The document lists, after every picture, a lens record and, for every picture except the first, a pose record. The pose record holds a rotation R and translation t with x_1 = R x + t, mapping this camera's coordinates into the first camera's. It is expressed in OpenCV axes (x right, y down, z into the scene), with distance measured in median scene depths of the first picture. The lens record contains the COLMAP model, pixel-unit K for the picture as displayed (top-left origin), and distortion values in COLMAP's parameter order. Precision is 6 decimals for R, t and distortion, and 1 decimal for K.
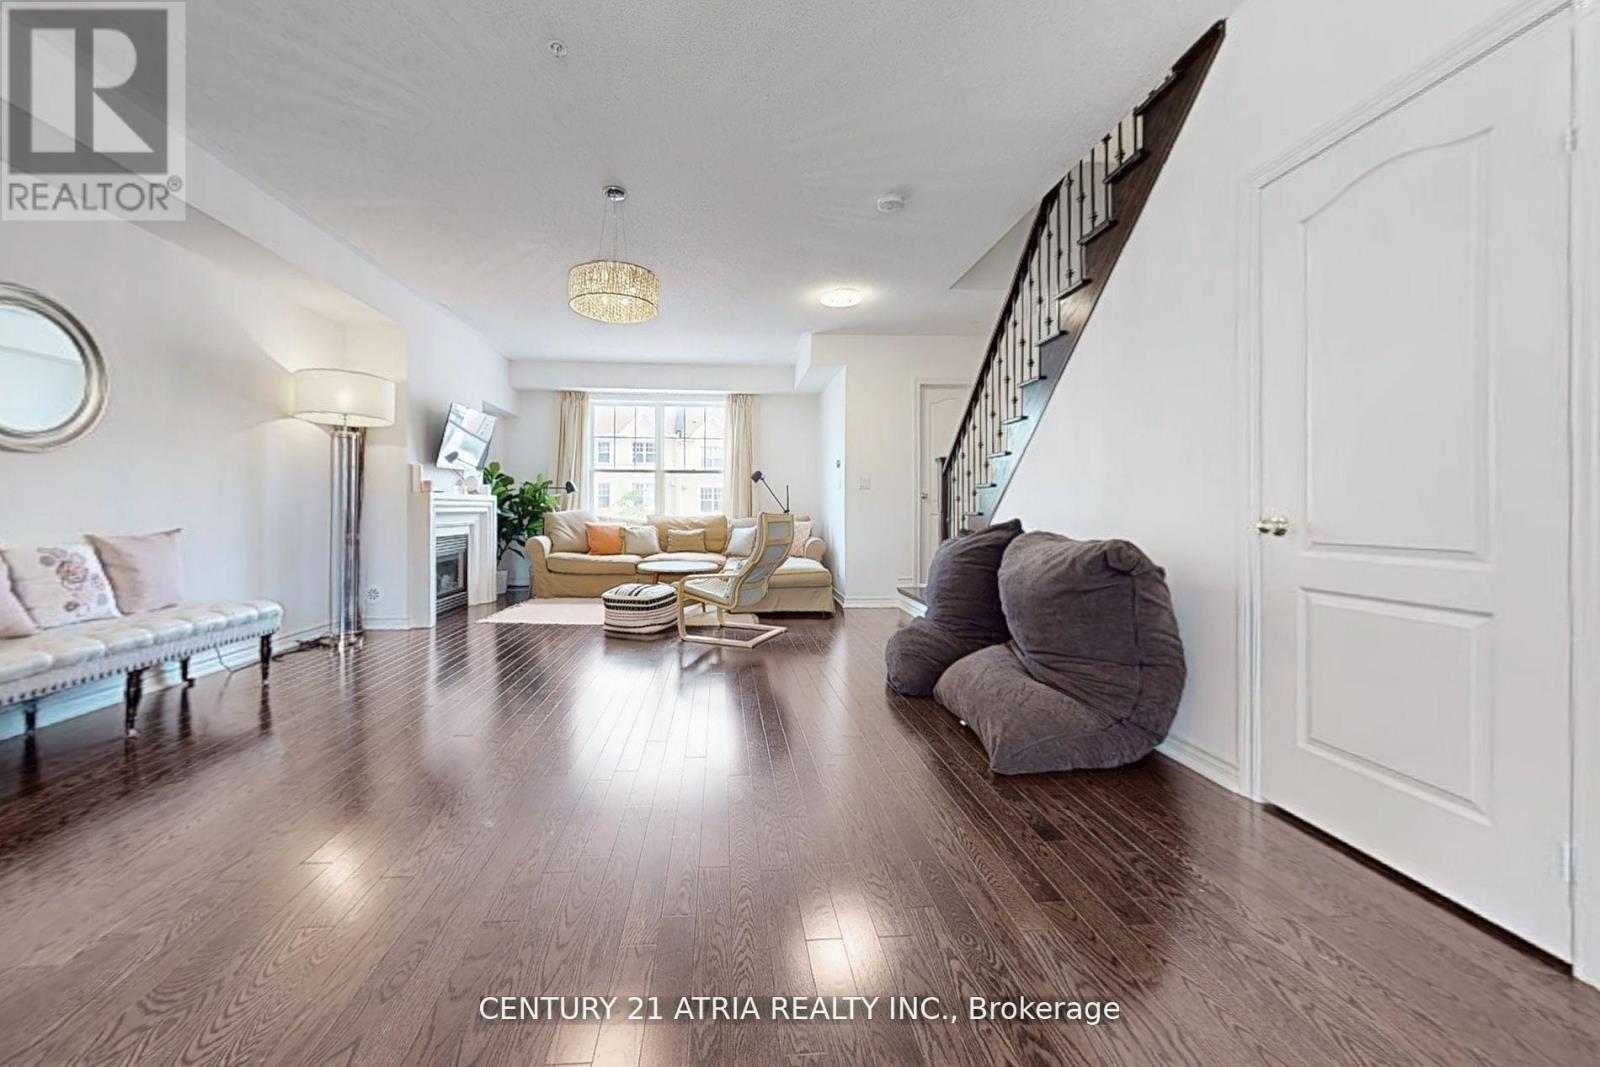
lens RADIAL K [[672.5, 0, 794.9], [0, 672.5, 507.5], [0, 0, 1]] dist [0.000652, 0.000025]
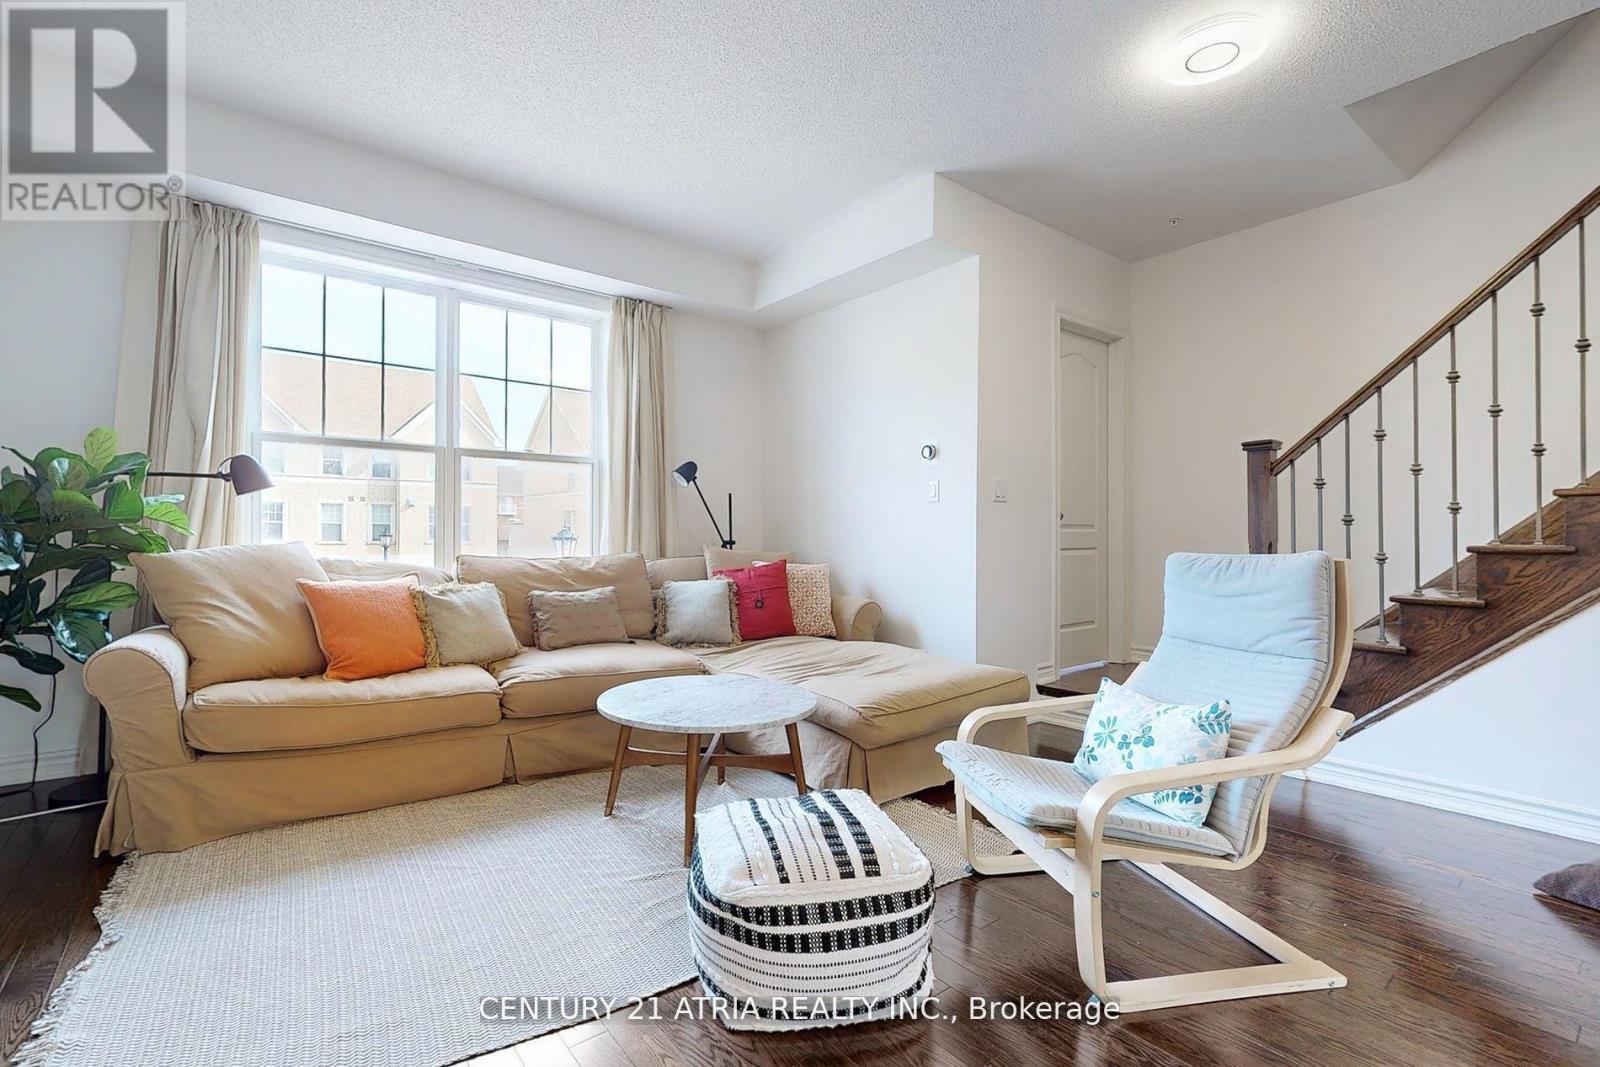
lens RADIAL K [[713.4, 0, 772.2], [0, 713.4, 528.7], [0, 0, 1]] dist [-0.003461, -0.000344]
pose [[0.833897, 0.005554, 0.551892, -0.328662], [-0.001948, 0.999973, -0.007120, -0.001805], [-0.551917, 0.004863, 0.833885, 0.607153]]
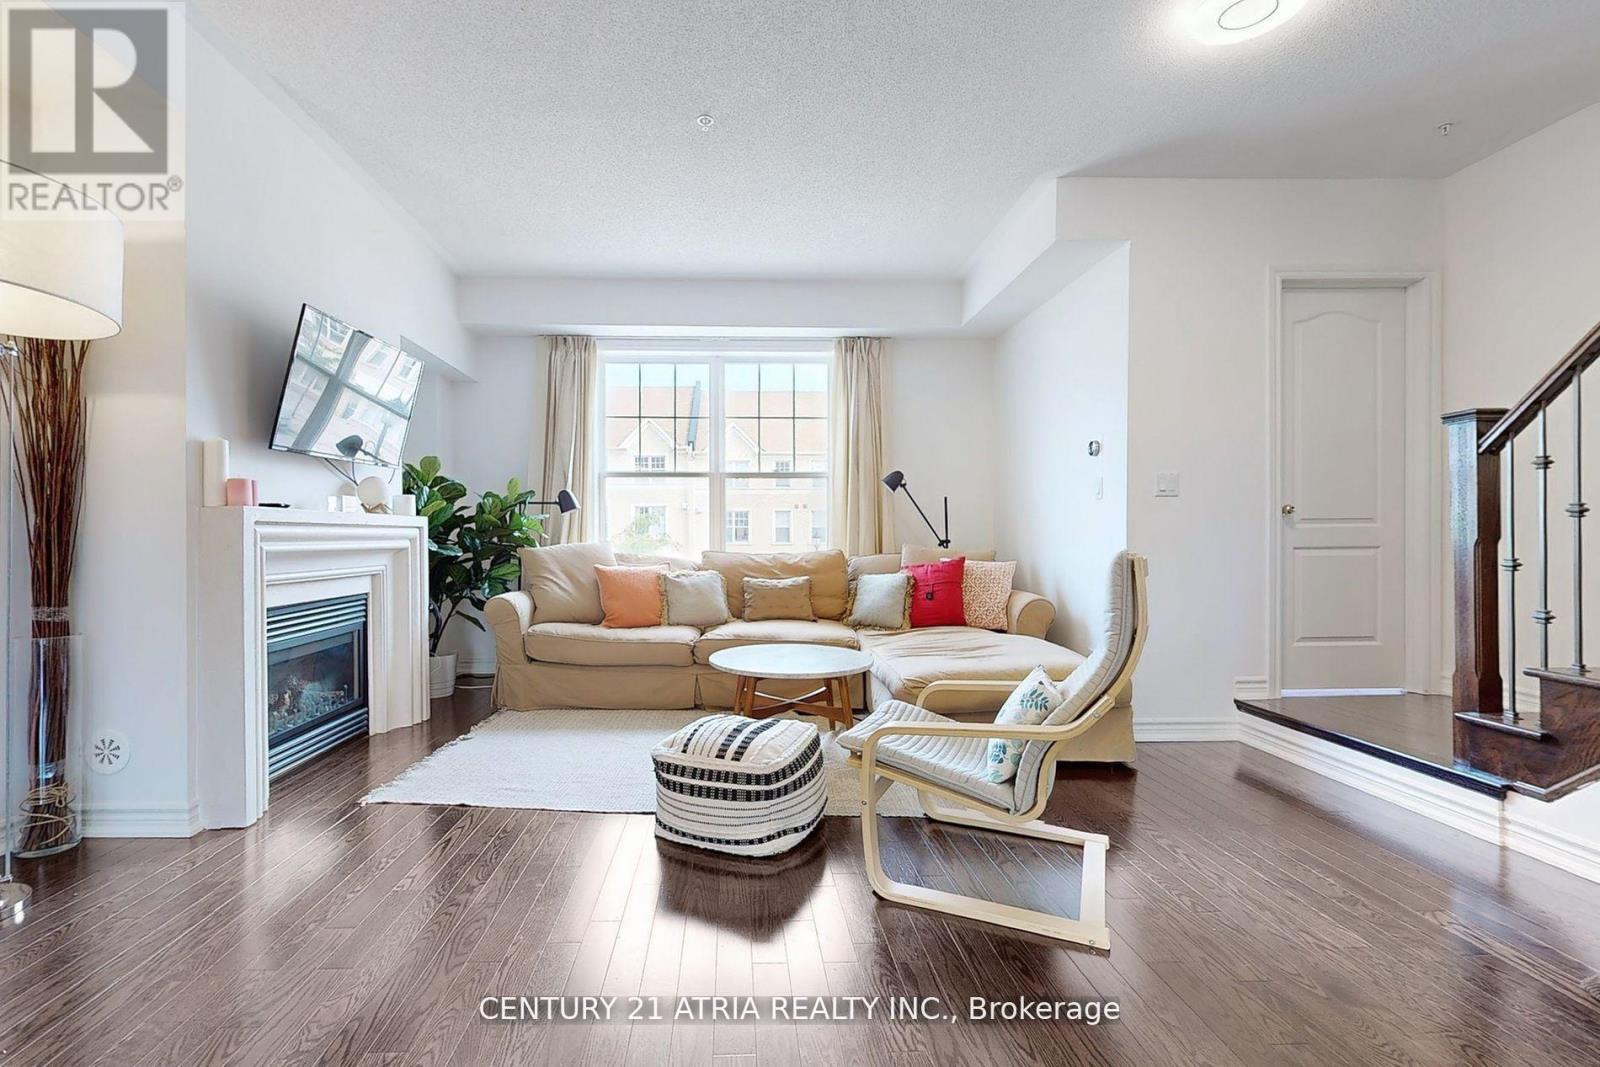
lens RADIAL K [[733.5, 0, 770.8], [0, 733.5, 540.0], [0, 0, 1]] dist [0.001717, 0.000032]
pose [[0.999097, -0.006769, -0.041943, -0.152009], [0.007034, 0.999956, 0.006155, -0.001248], [0.041899, -0.006444, 0.999101, 0.436328]]
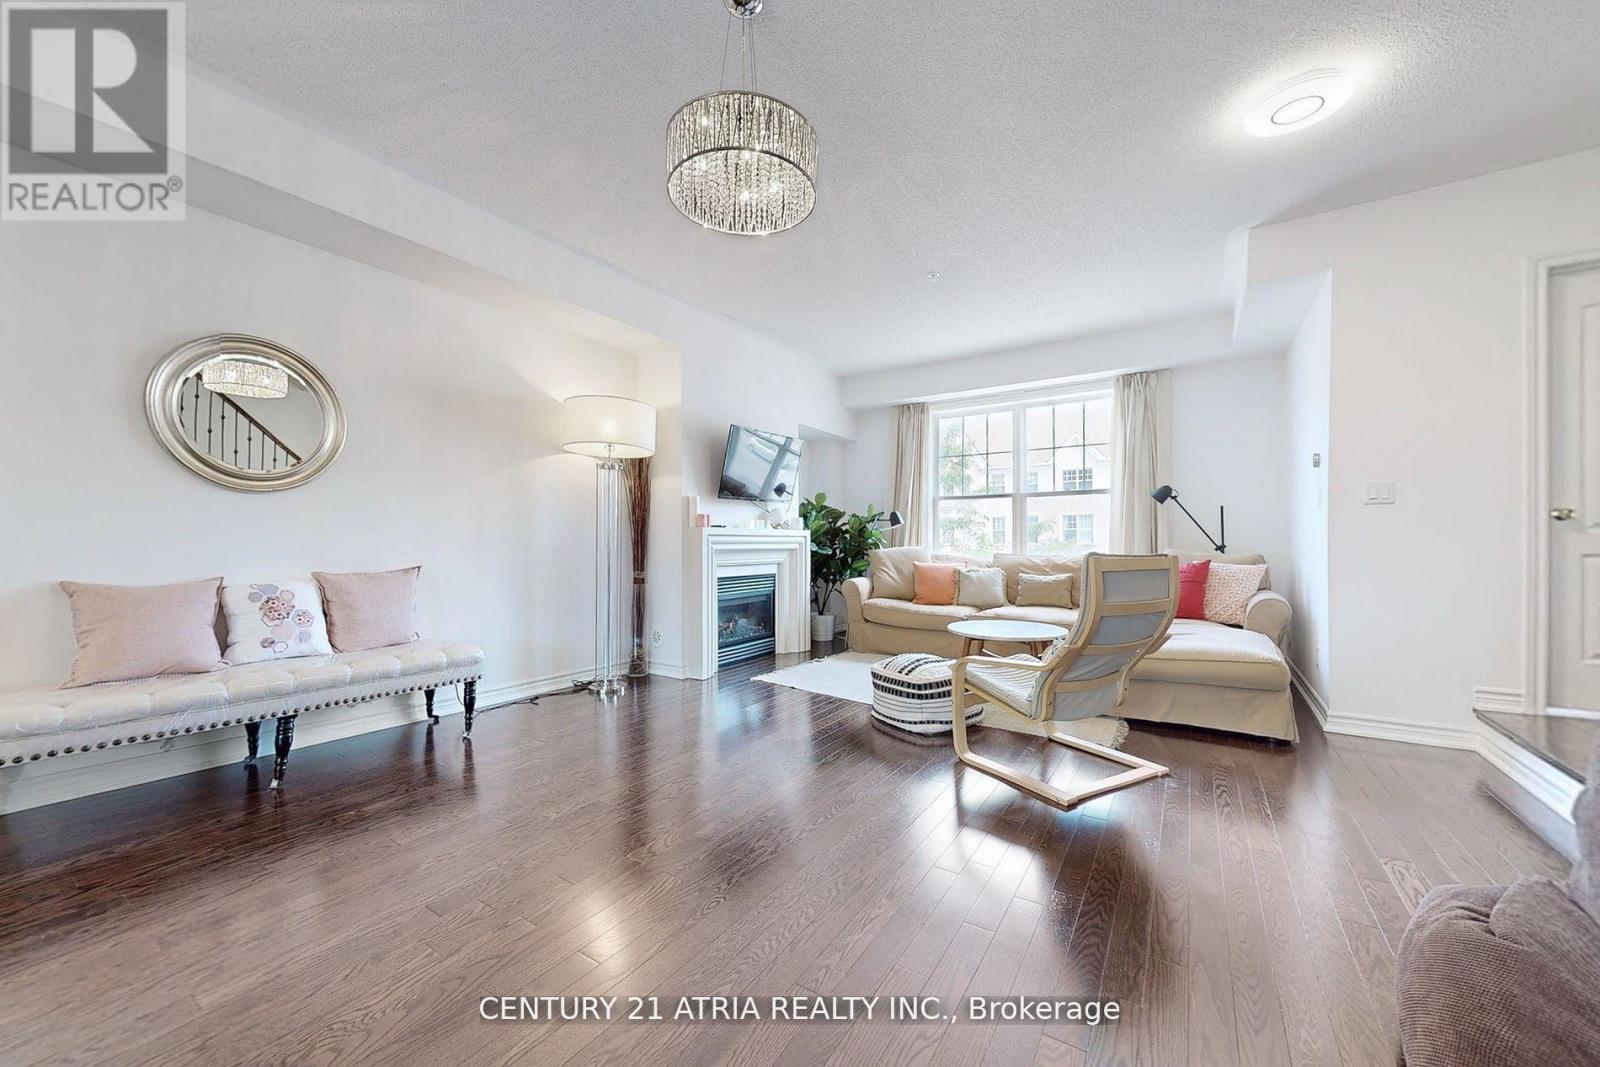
lens RADIAL K [[632.9, 0, 784.4], [0, 632.9, 551.6], [0, 0, 1]] dist [-0.013302, -0.000026]
pose [[0.772127, 0.003048, -0.635460, 0.053634], [0.004235, 0.999942, 0.009942, 0.001643], [0.635454, -0.010368, 0.772069, 0.336351]]
